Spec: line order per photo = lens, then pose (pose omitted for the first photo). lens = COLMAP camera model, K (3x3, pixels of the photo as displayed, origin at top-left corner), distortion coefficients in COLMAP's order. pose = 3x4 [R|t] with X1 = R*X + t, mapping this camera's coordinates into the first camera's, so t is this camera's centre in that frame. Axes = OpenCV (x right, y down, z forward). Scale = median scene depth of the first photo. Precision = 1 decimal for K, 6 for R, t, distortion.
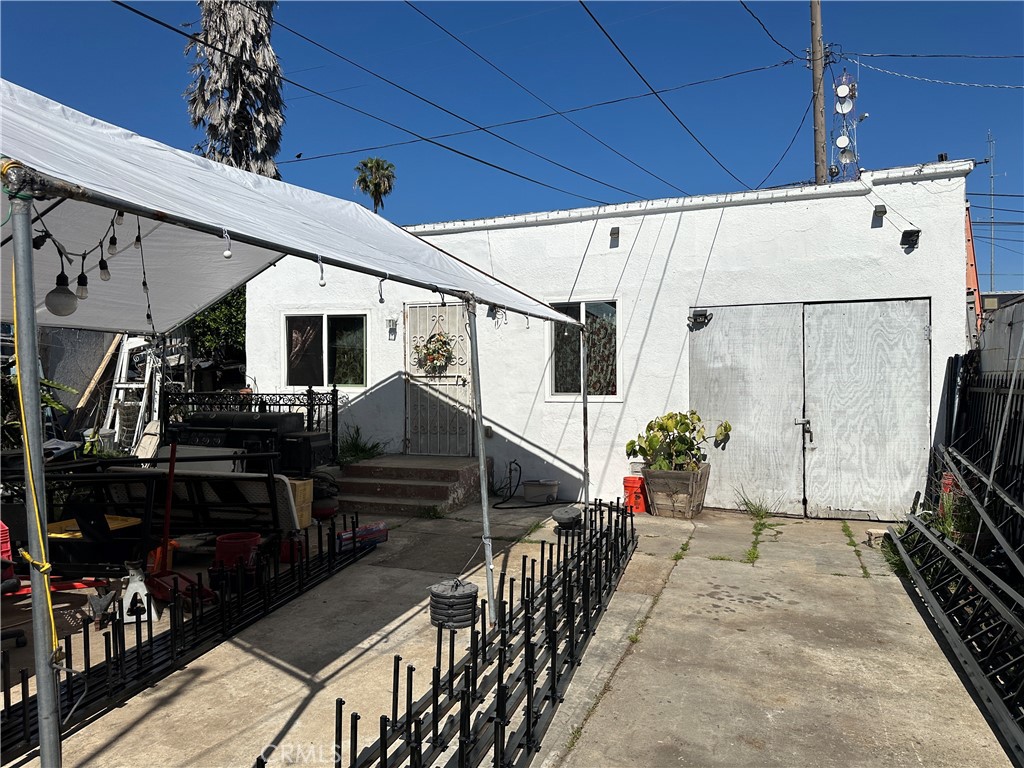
lens RADIAL K [[698.3, 0, 505.1], [0, 698.3, 388.7], [0, 0, 1]] dist [0.003377, -0.005247]
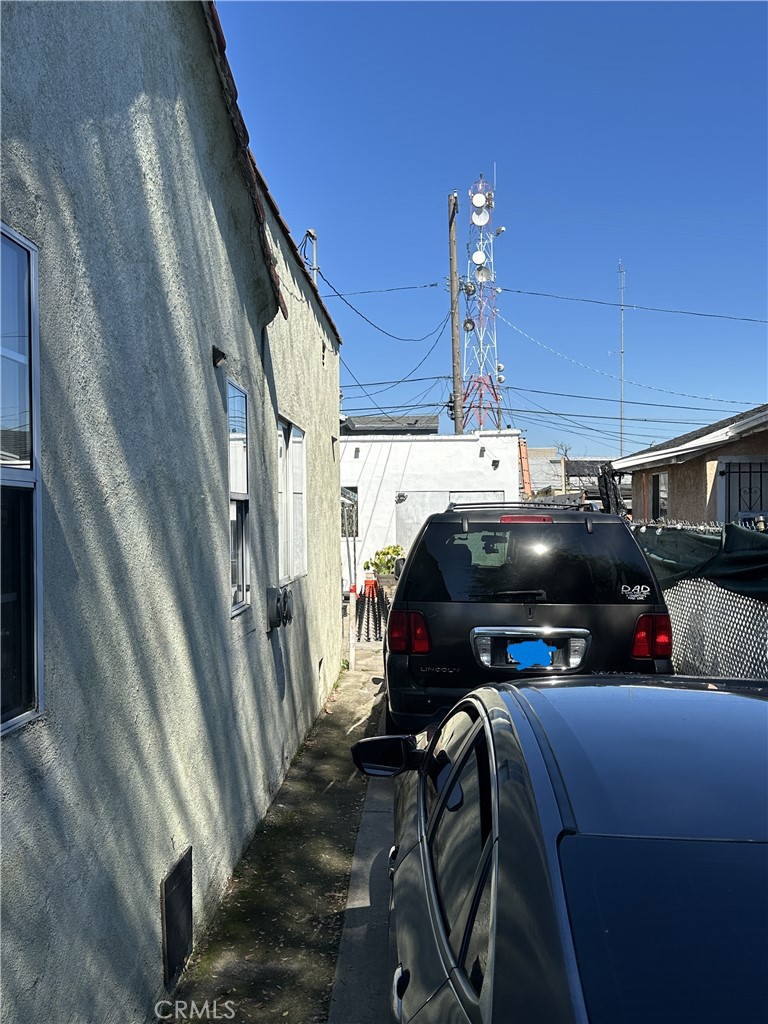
lens RADIAL K [[959.2, 0, 384.3], [0, 959.2, 510.6], [0, 0, 1]] dist [0.122160, 0.000000]
pose [[0.940010, 0.004067, 0.341123, -0.684740], [0.004472, 0.999696, -0.024243, 0.000482], [-0.341118, 0.024315, 0.939706, -1.514282]]
